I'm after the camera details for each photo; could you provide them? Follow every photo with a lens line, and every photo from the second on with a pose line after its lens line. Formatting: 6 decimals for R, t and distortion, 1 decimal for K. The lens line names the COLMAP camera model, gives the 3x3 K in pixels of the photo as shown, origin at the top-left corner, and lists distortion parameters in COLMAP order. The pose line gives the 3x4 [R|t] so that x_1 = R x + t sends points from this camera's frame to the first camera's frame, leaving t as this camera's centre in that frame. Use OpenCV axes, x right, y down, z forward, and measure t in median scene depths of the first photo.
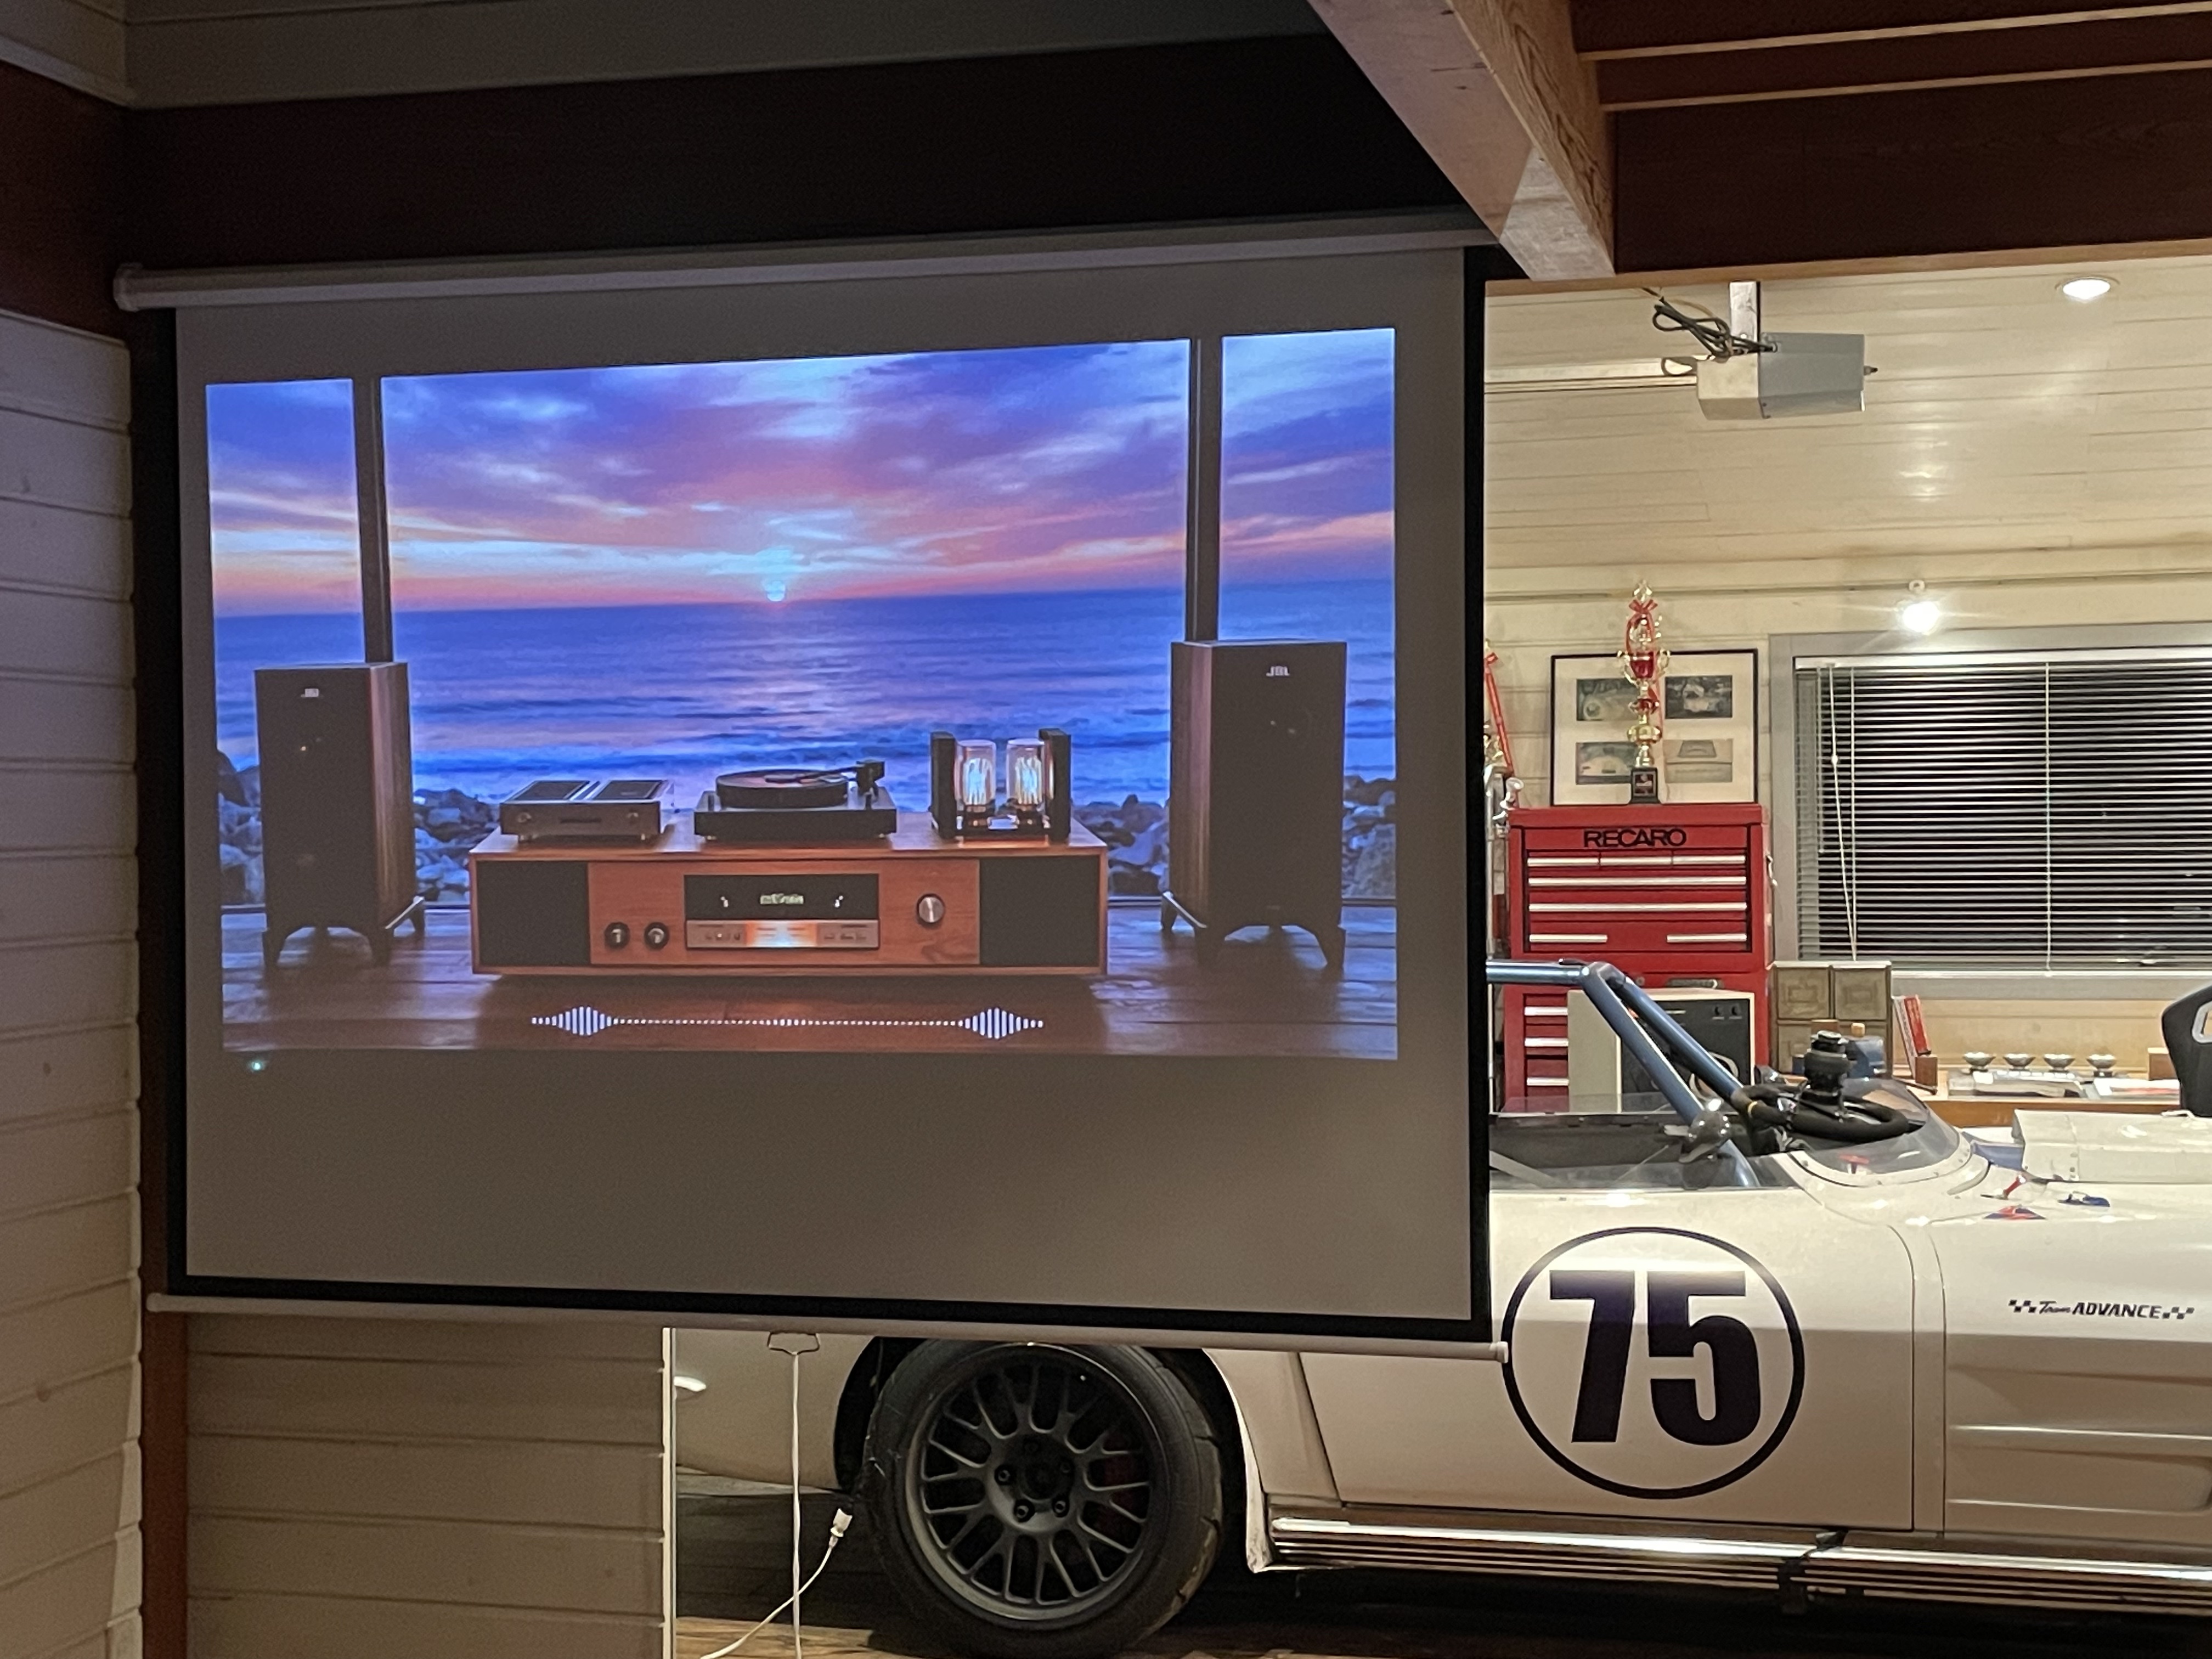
lens RADIAL K [[3149.5, 0, 1111.7], [0, 3149.5, 824.8], [0, 0, 1]] dist [0.141365, 0.000000]
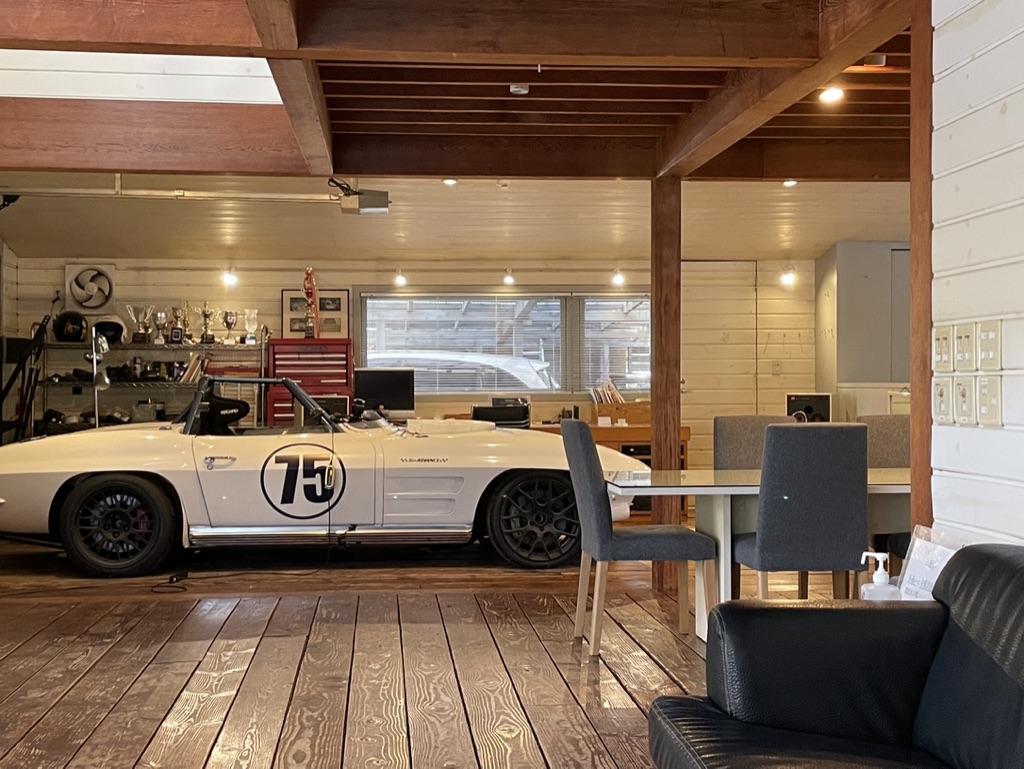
lens RADIAL K [[1345.5, 0, 512.2], [0, 1345.5, 386.5], [0, 0, 1]] dist [0.077163, 0.000000]
pose [[0.955484, 0.007827, 0.294939, -0.037637], [-0.007115, 0.999969, -0.003488, 0.052953], [-0.294957, 0.001234, 0.955510, -0.370277]]
